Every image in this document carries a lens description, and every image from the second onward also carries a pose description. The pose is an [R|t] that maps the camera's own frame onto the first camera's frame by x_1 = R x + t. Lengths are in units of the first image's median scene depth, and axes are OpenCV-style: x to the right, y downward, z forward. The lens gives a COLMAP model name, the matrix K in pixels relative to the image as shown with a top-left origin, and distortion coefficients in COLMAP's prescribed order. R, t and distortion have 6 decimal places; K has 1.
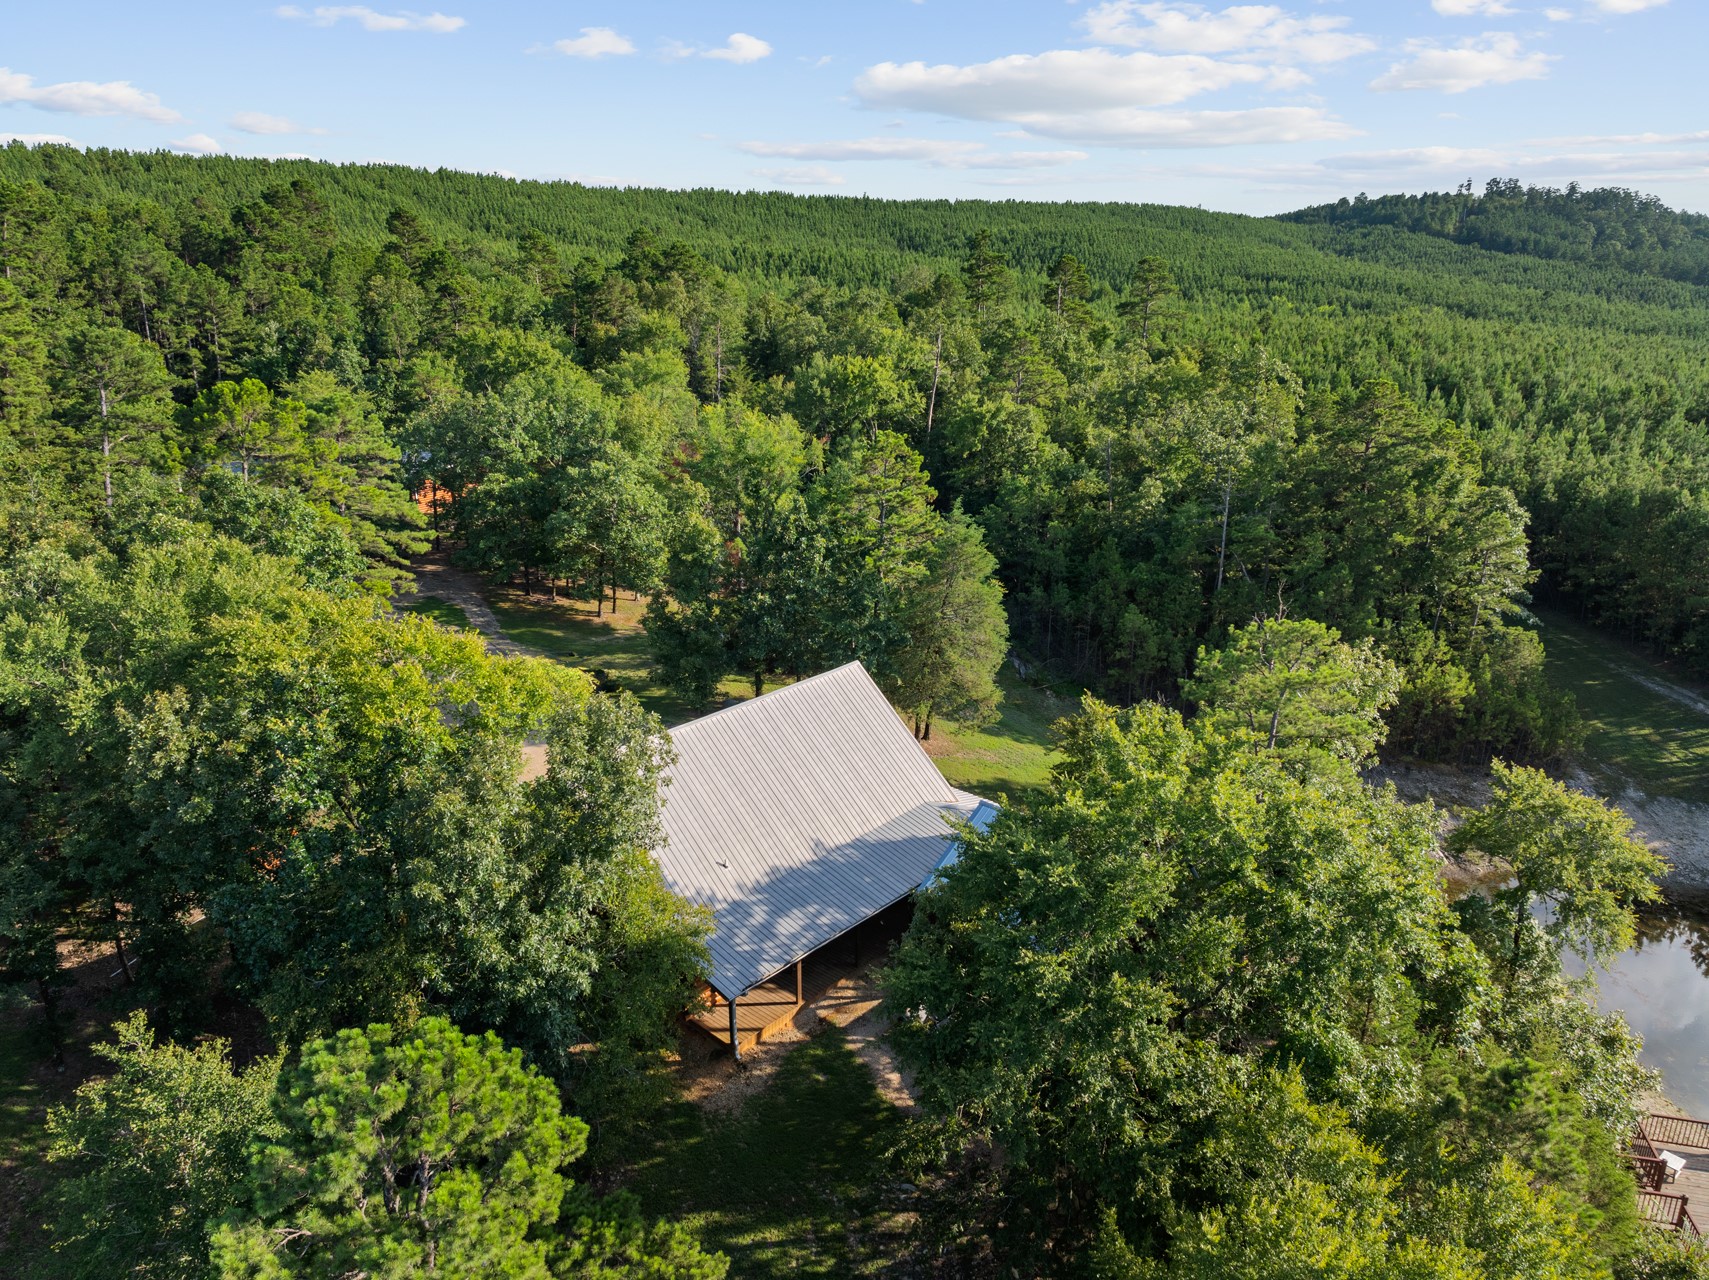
lens RADIAL K [[1202.6, 0, 854.5], [0, 1202.6, 640.0], [0, 0, 1]] dist [-0.039419, 0.009035]
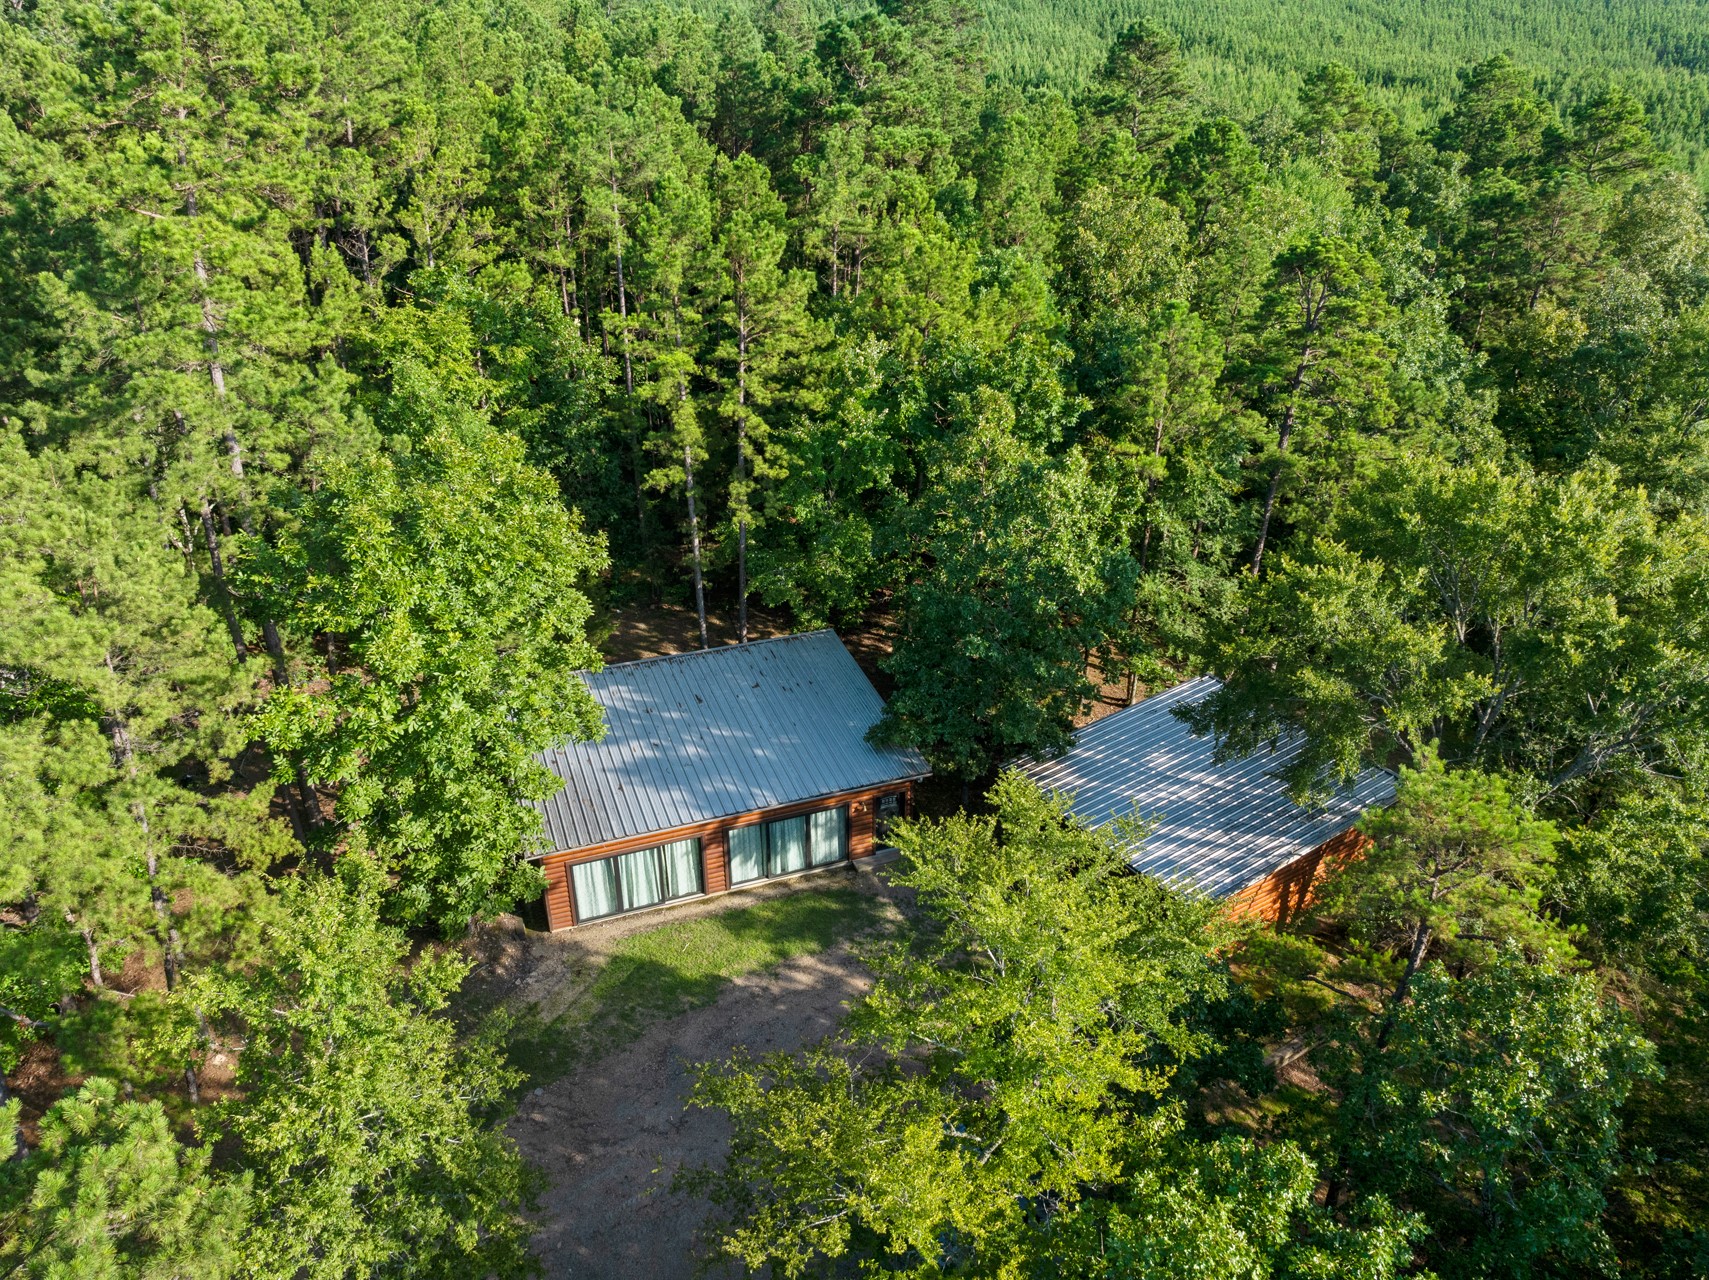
lens RADIAL K [[1202.6, 0, 854.5], [0, 1202.6, 640.0], [0, 0, 1]] dist [-0.039419, 0.009035]
pose [[0.903363, 0.187748, -0.385599, -0.289774], [-0.130770, 0.976856, 0.169269, -0.212120], [0.408454, -0.102487, 0.907007, 0.561562]]
